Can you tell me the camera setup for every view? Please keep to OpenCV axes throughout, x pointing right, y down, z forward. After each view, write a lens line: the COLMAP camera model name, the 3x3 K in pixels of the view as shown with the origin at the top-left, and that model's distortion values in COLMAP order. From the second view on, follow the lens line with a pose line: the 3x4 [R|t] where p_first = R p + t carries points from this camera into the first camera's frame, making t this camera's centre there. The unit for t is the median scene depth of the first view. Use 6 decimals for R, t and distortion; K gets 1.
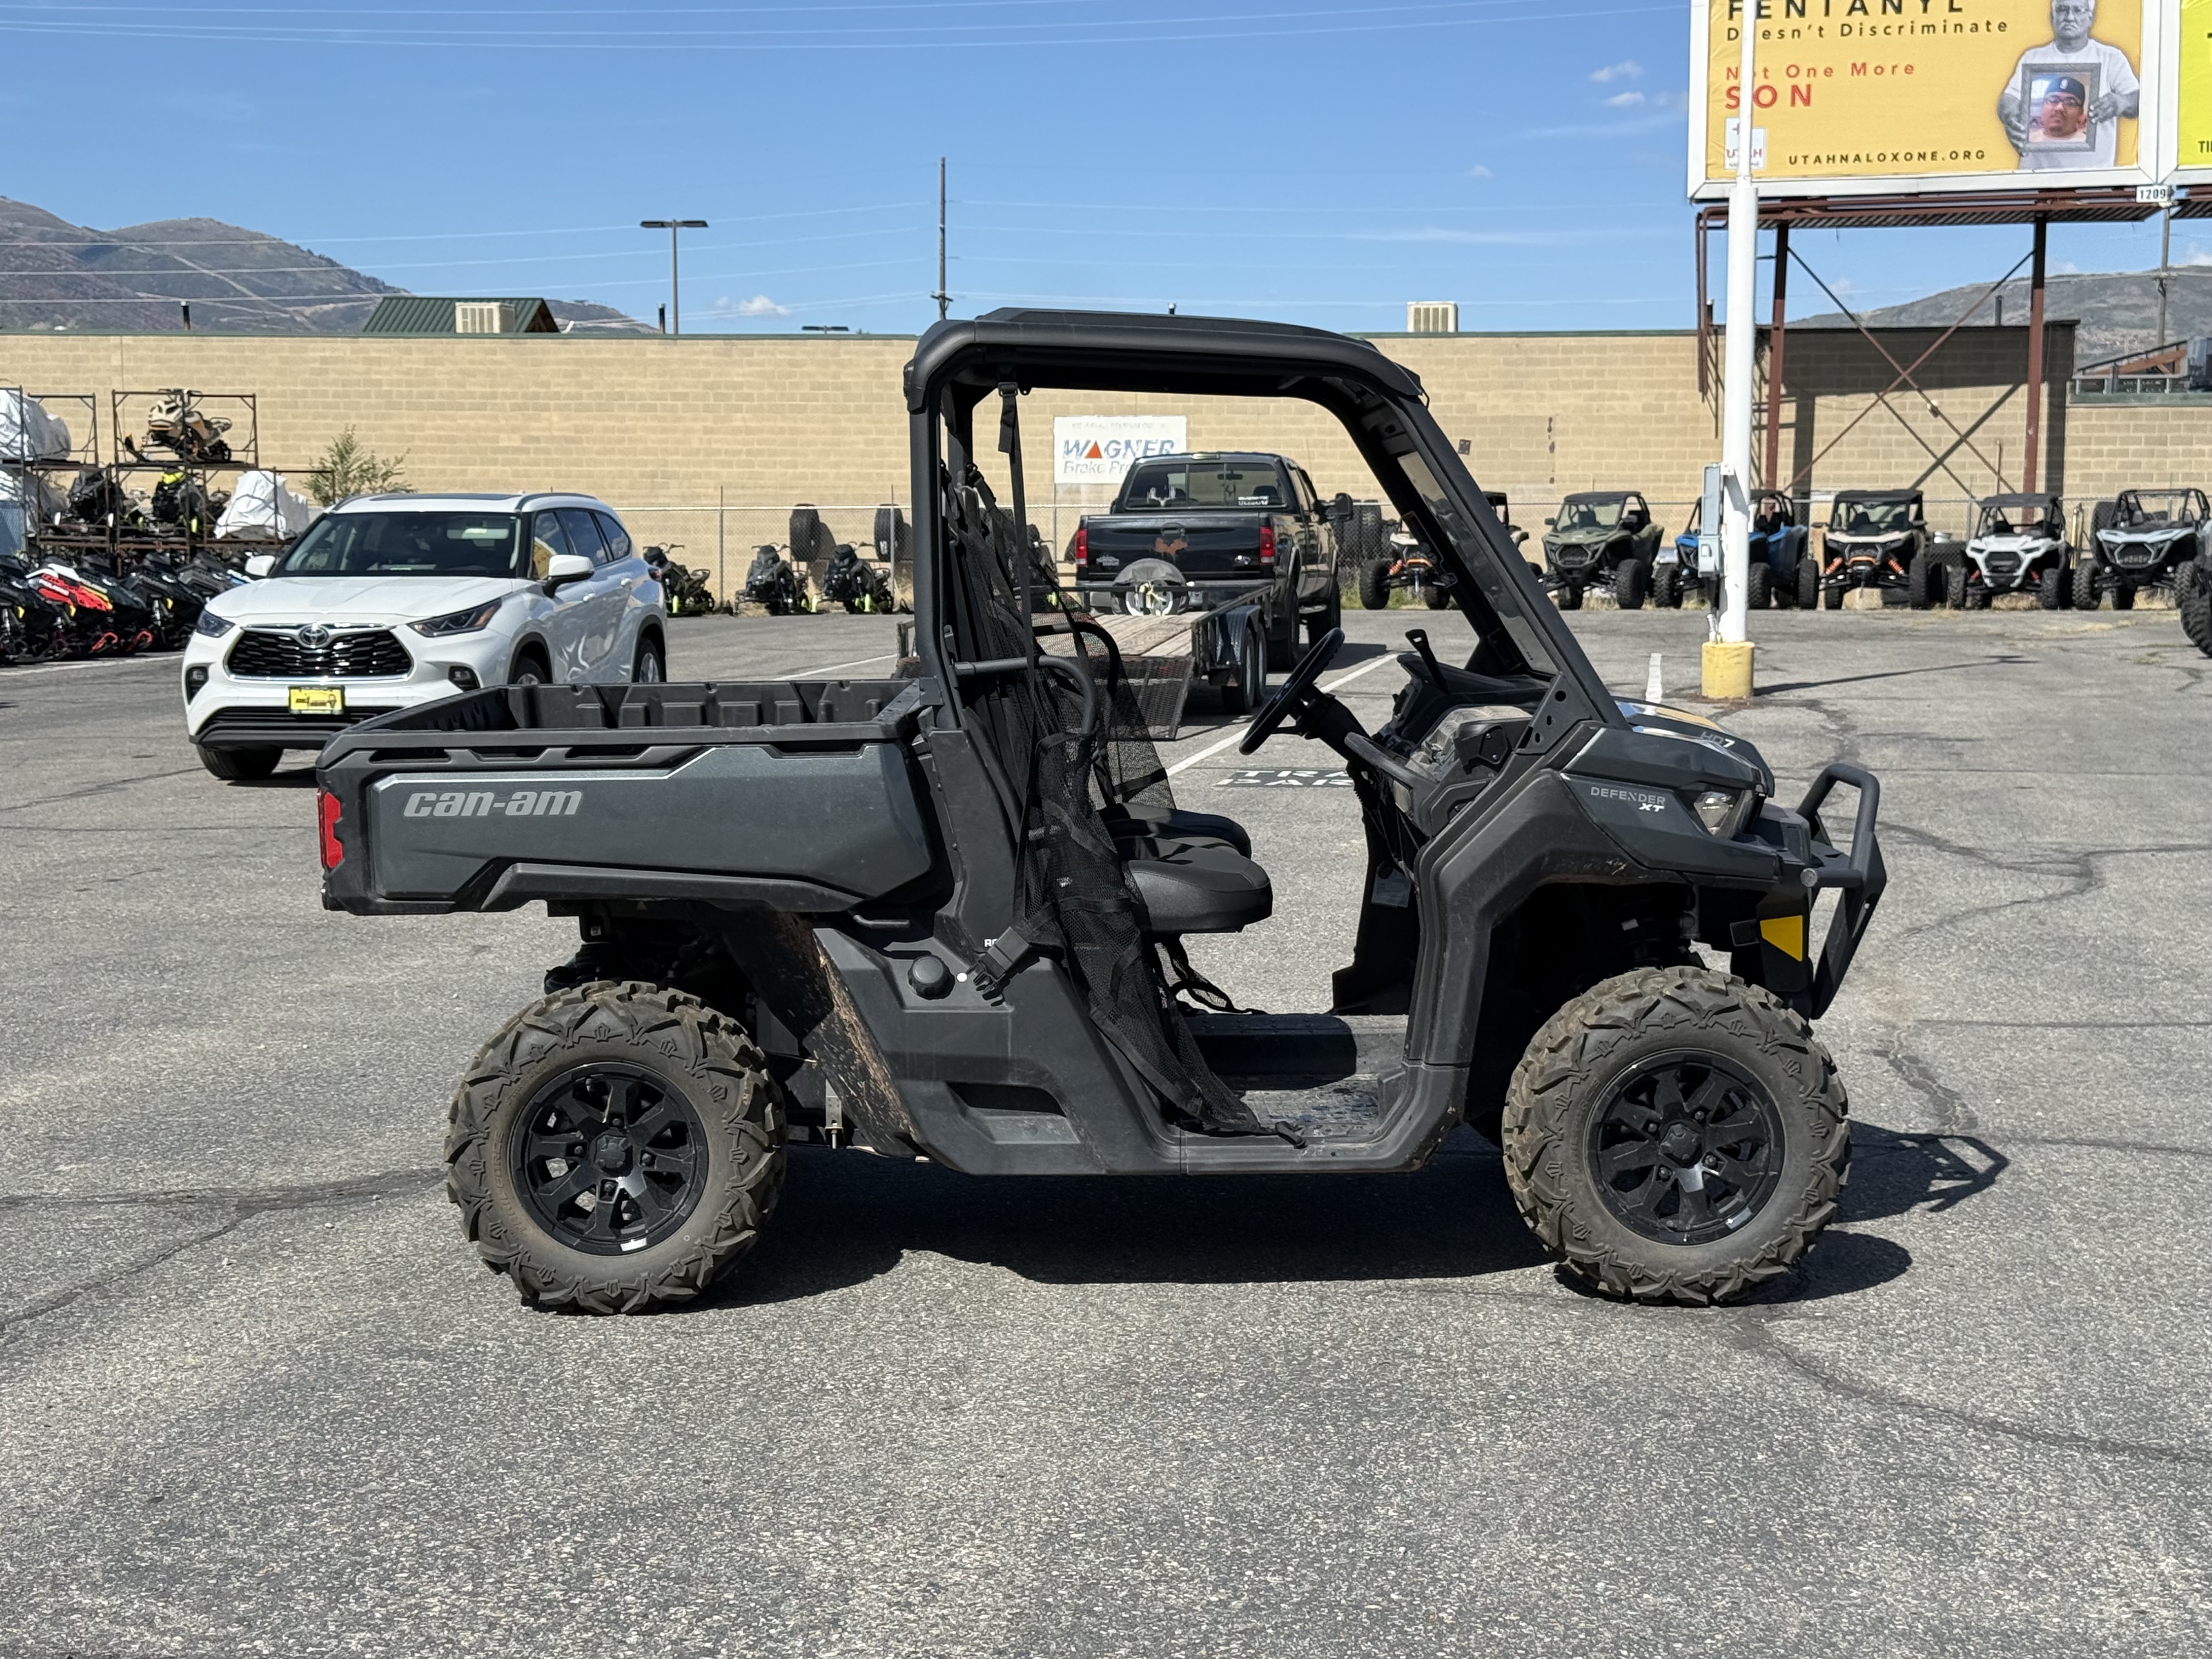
lens RADIAL K [[3034.6, 0, 1118.8], [0, 3034.6, 827.1], [0, 0, 1]] dist [0.127731, -0.055652]
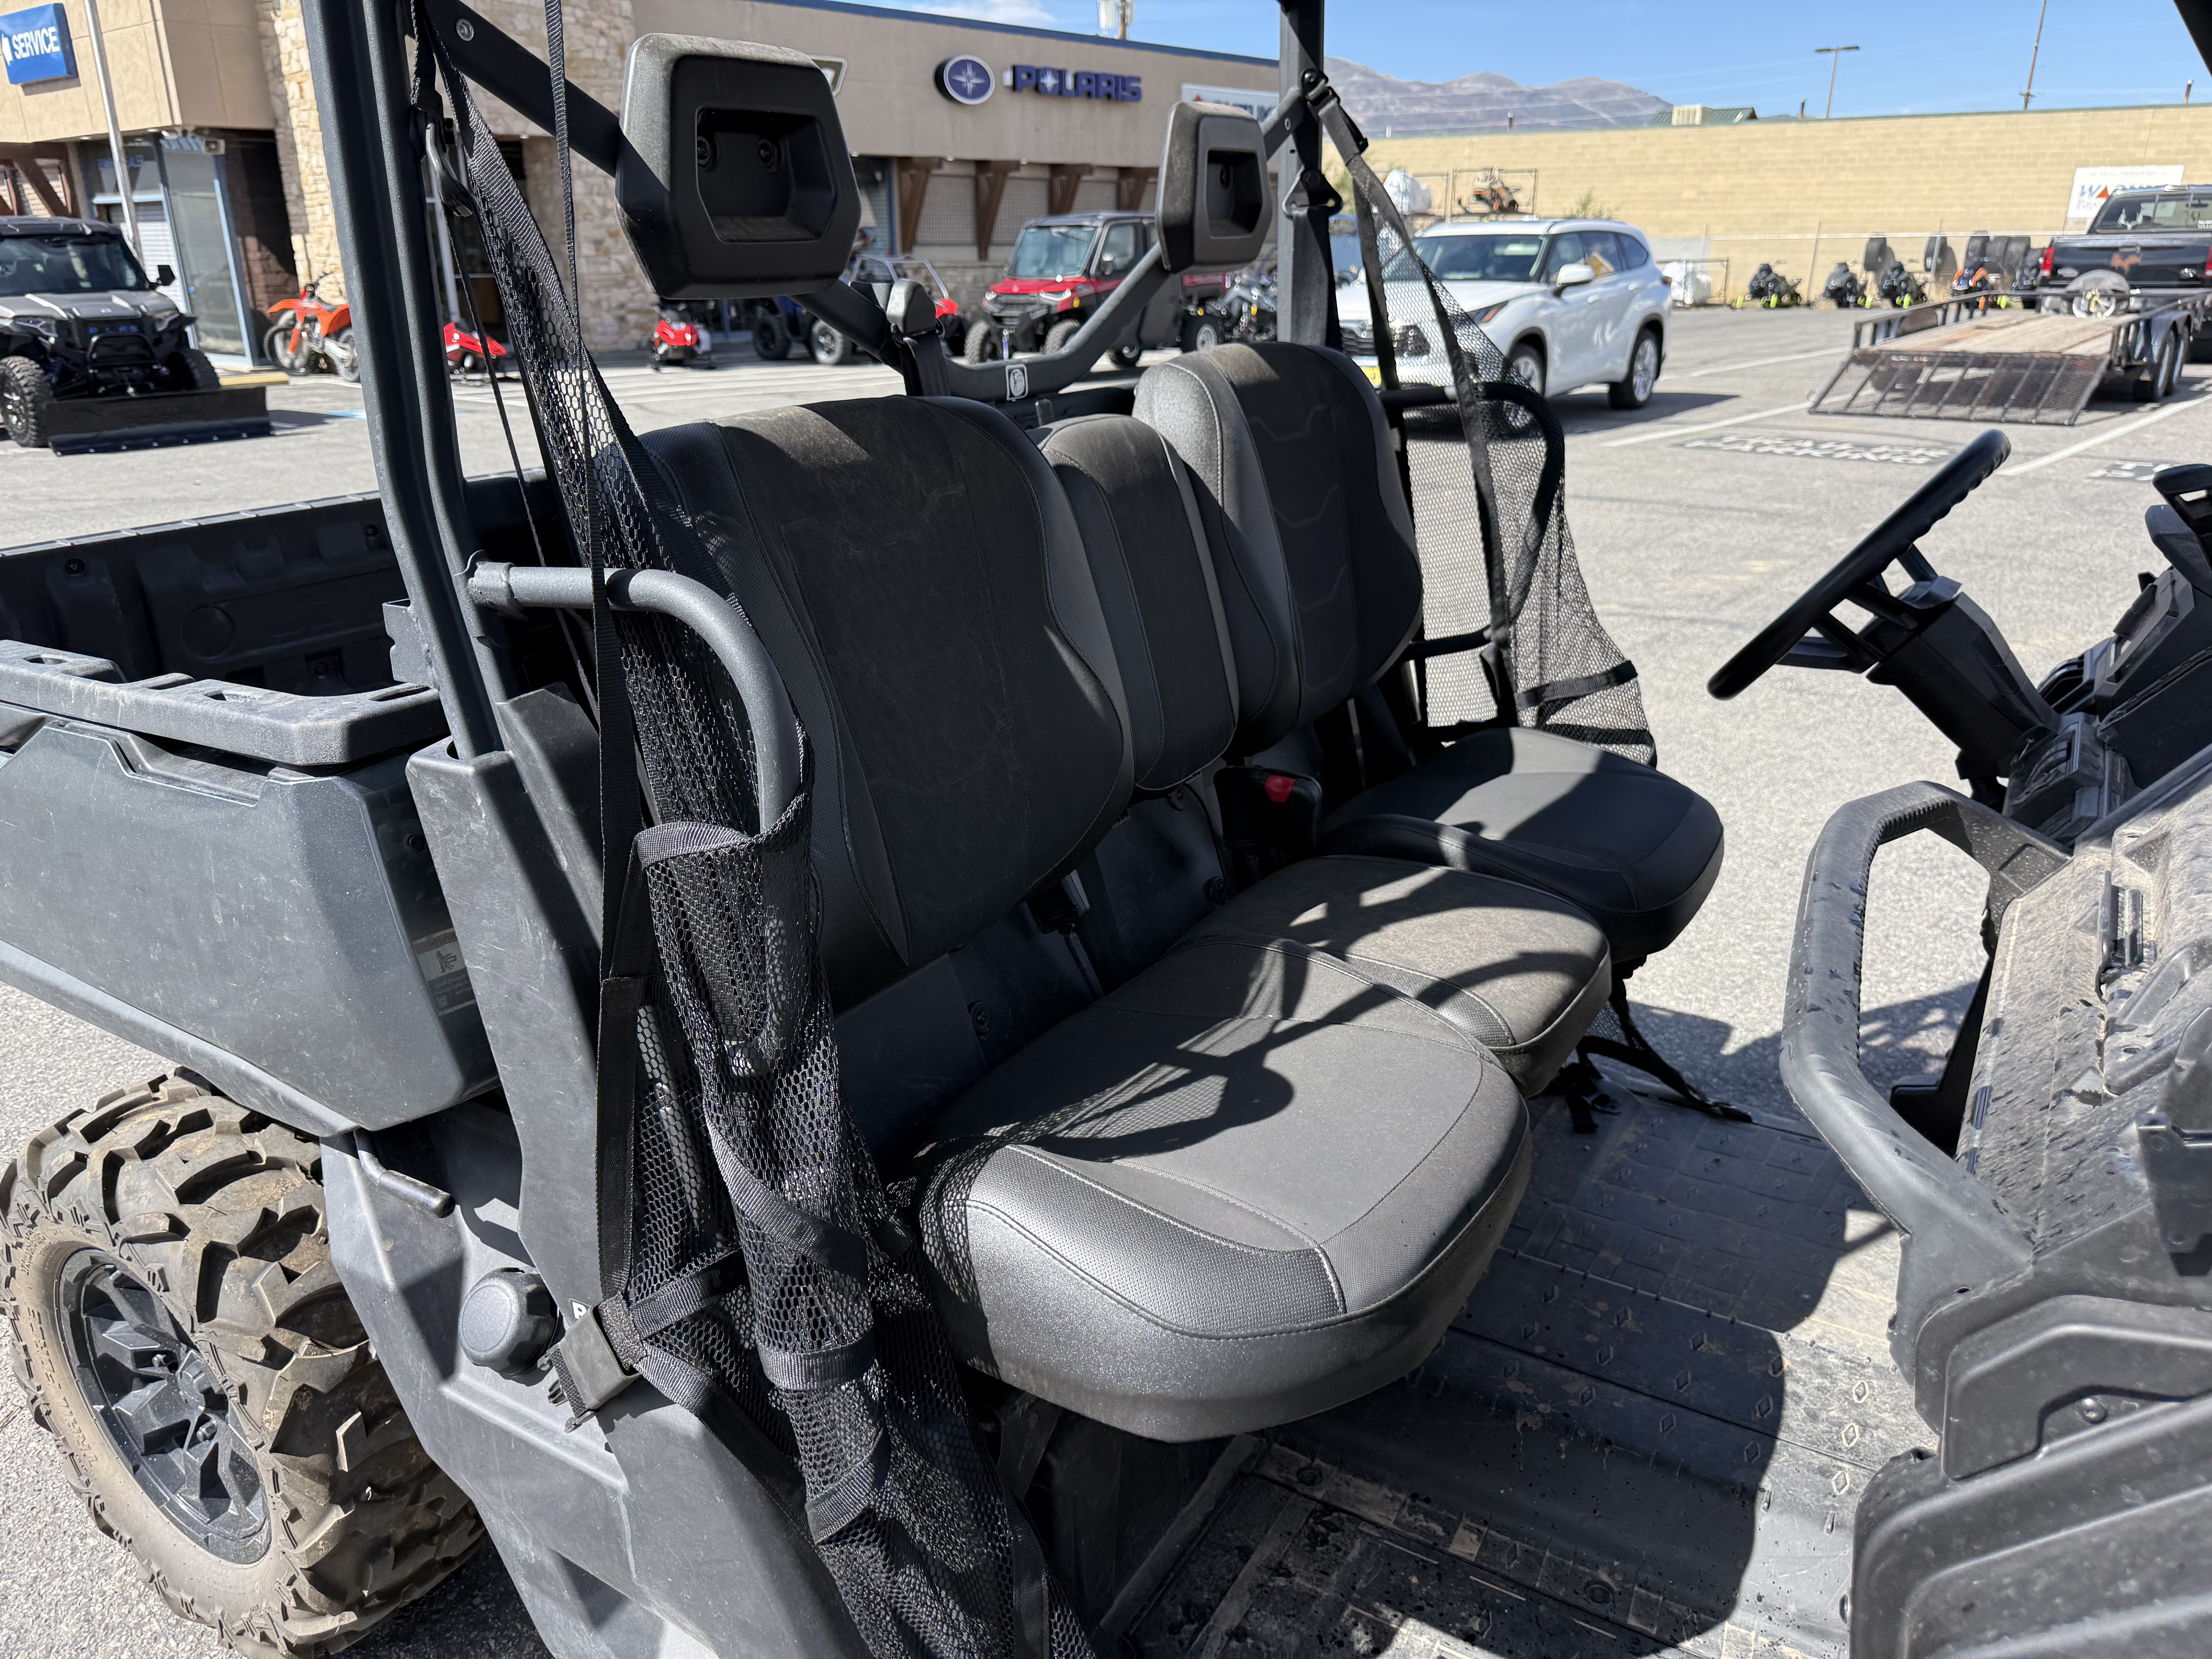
lens RADIAL K [[1578.5, 0, 1094.4], [0, 1578.5, 852.2], [0, 0, 1]] dist [0.031997, -0.038818]
pose [[0.853969, 0.183399, -0.486931, 0.017613], [-0.050259, 0.960521, 0.273630, -0.013331], [0.517891, -0.209199, 0.829473, 0.156501]]
